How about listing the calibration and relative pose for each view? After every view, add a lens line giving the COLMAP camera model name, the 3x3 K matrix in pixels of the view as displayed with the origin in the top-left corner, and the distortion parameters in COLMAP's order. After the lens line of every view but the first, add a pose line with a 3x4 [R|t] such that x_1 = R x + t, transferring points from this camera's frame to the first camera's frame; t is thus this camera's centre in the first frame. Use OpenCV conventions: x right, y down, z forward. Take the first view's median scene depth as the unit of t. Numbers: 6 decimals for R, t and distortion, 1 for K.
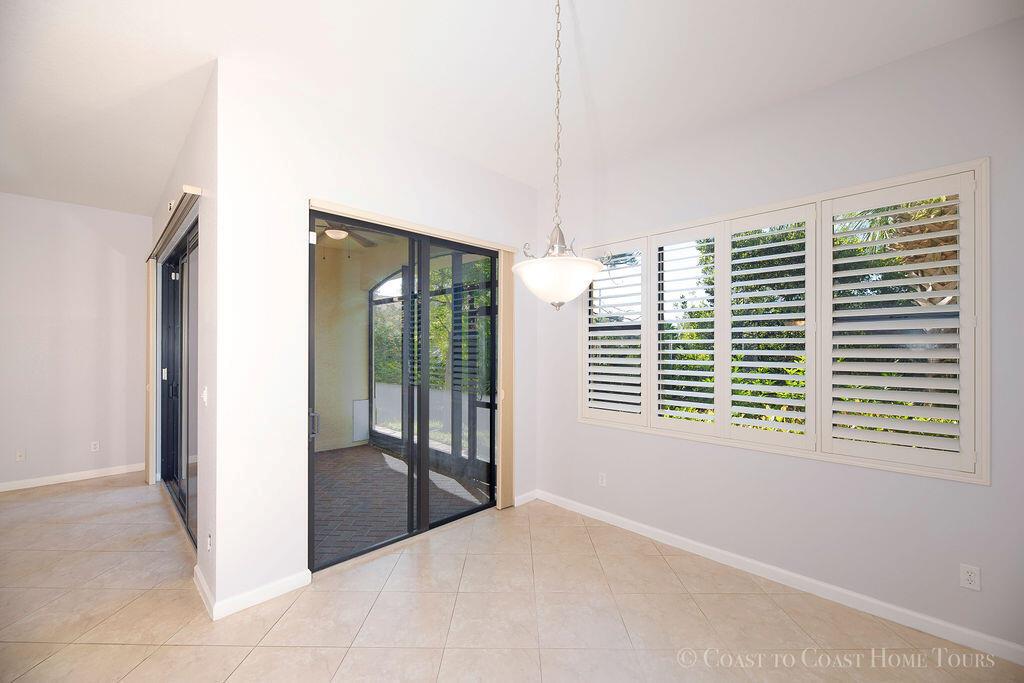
lens RADIAL K [[409.5, 0, 516.7], [0, 409.5, 333.0], [0, 0, 1]] dist [0.001046, -0.005742]
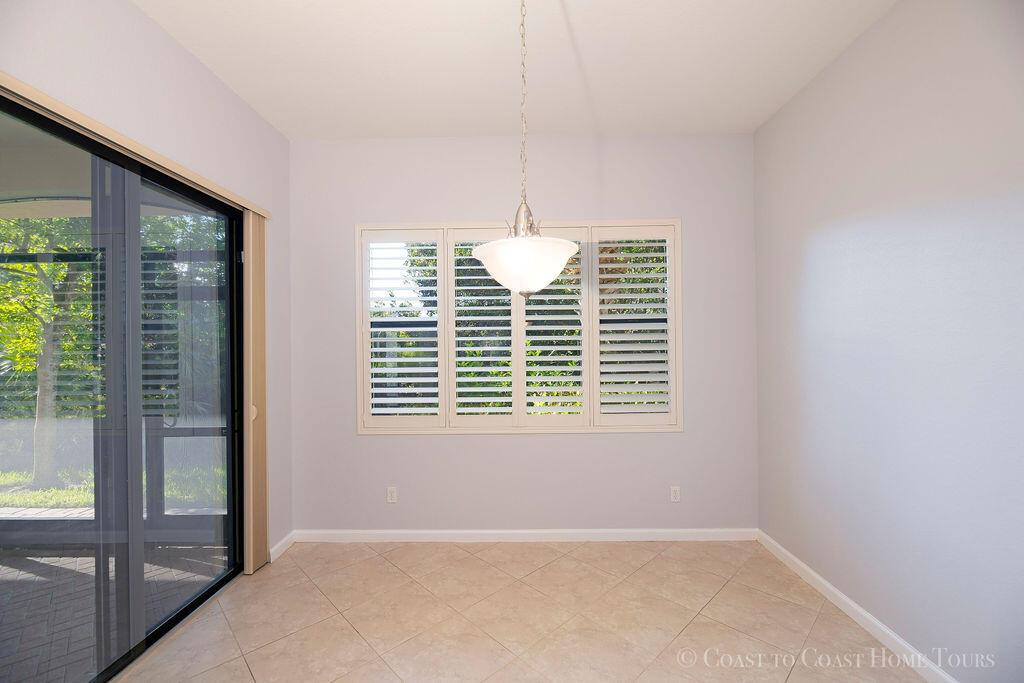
lens RADIAL K [[417.8, 0, 511.7], [0, 417.8, 335.9], [0, 0, 1]] dist [-0.009911, 0.000032]
pose [[0.720071, 0.005219, 0.693881, -0.285177], [-0.012582, 0.999906, 0.005537, 0.007963], [-0.693786, -0.012717, 0.720069, 0.219736]]
